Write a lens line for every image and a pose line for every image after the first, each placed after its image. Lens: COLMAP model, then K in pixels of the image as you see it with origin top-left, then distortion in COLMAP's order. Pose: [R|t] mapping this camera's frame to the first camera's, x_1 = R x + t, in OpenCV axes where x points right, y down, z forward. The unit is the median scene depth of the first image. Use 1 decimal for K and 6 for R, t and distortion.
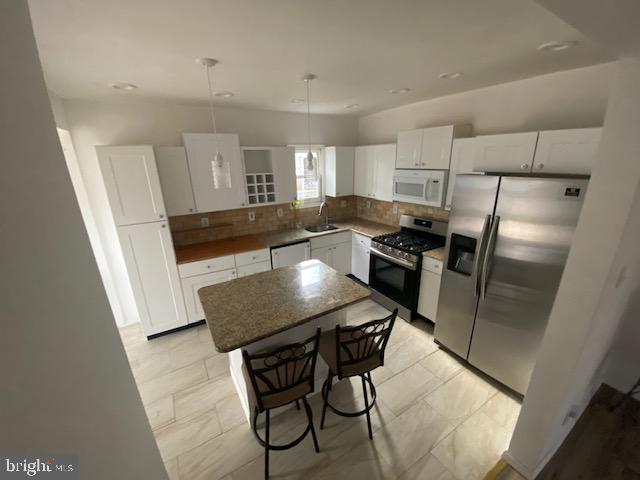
lens RADIAL K [[256.7, 0, 320.0], [0, 256.7, 240.0], [0, 0, 1]] dist [0.039950, -0.031453]
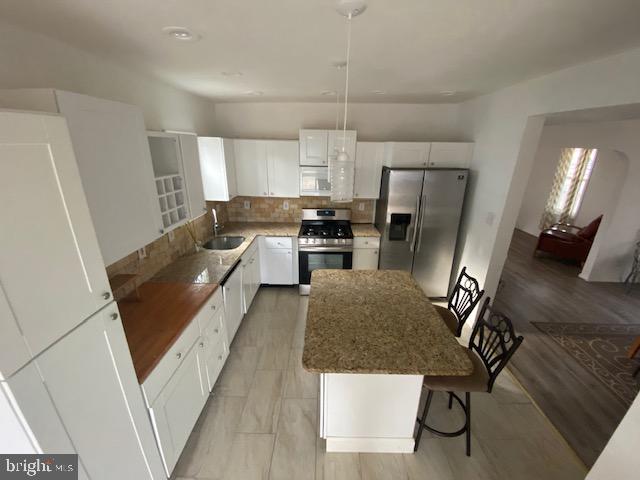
lens RADIAL K [[256.7, 0, 320.0], [0, 256.7, 240.0], [0, 0, 1]] dist [0.039950, -0.031453]
pose [[0.536491, -0.248969, 0.806345, -0.556457], [0.227501, 0.962785, 0.145907, -0.119047], [-0.812663, 0.105167, 0.573166, 0.366822]]
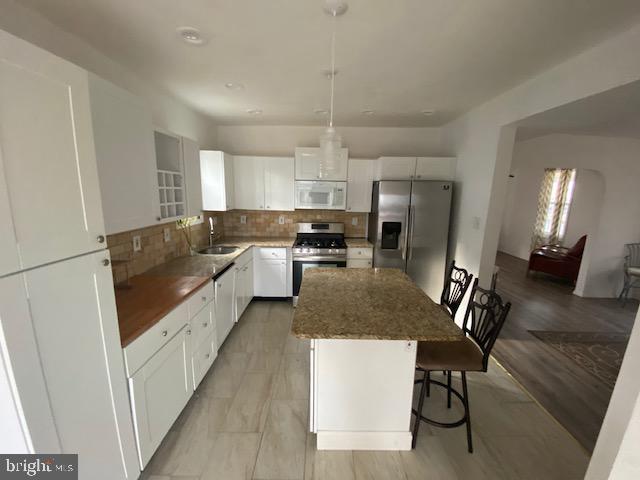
lens RADIAL K [[256.7, 0, 320.0], [0, 256.7, 240.0], [0, 0, 1]] dist [0.039950, -0.031453]
pose [[0.526311, -0.124151, 0.841180, -0.586798], [0.224039, 0.974573, 0.003662, -0.009144], [-0.820246, 0.186530, 0.540743, 0.364104]]
